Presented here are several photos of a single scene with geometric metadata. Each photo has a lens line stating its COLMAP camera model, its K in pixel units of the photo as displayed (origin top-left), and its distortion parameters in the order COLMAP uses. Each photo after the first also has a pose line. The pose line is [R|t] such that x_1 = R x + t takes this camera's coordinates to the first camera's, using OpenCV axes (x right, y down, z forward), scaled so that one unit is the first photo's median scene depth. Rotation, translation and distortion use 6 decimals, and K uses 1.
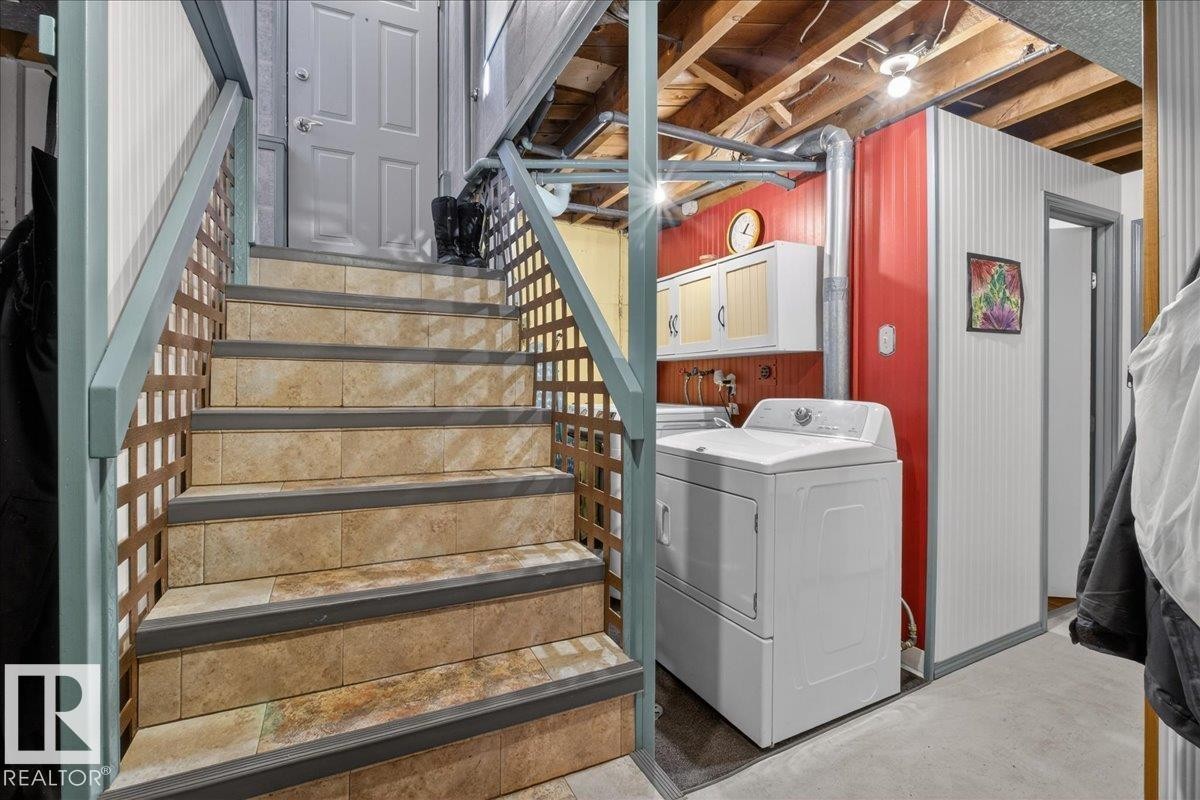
lens RADIAL K [[527.8, 0, 597.4], [0, 527.8, 384.8], [0, 0, 1]] dist [-0.009797, 0.000255]
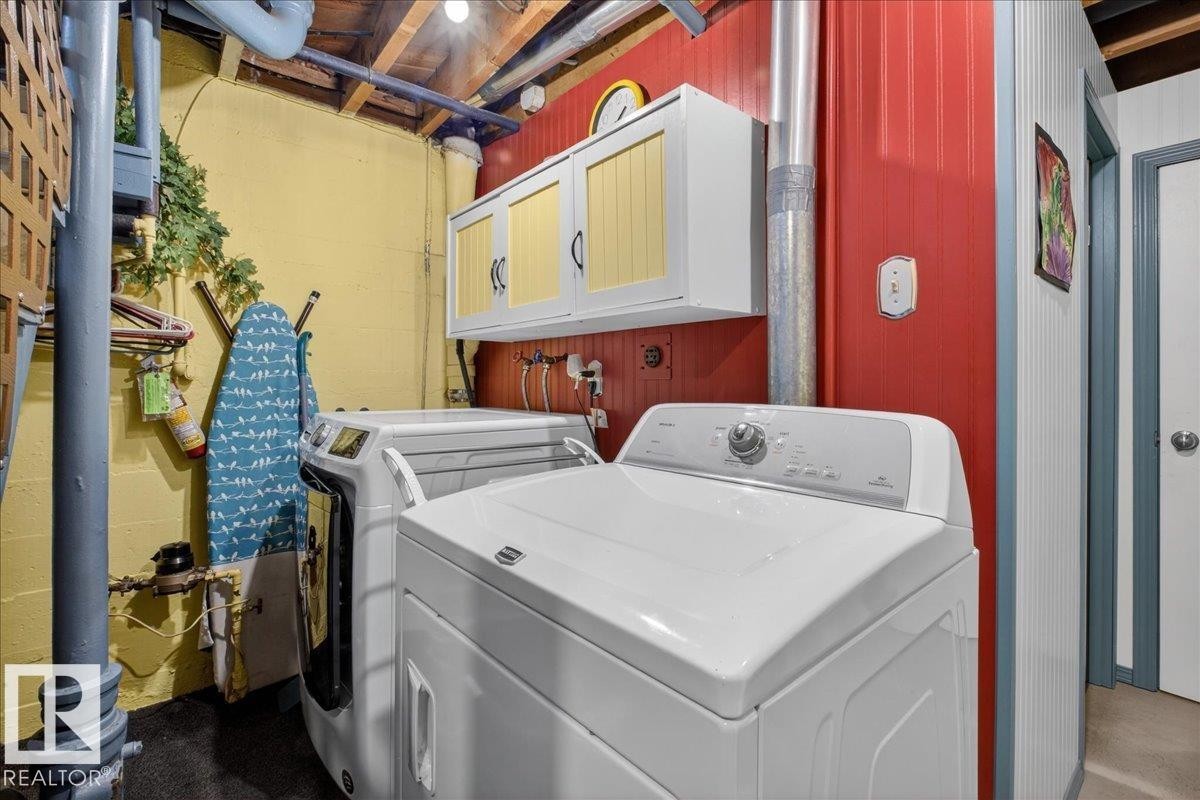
lens RADIAL K [[527.8, 0, 597.4], [0, 527.8, 384.8], [0, 0, 1]] dist [-0.009797, 0.000255]
pose [[0.968452, 0.000781, 0.249198, 0.109384], [-0.001959, 0.999988, 0.004481, 0.004501], [-0.249191, -0.004828, 0.968442, 0.429301]]
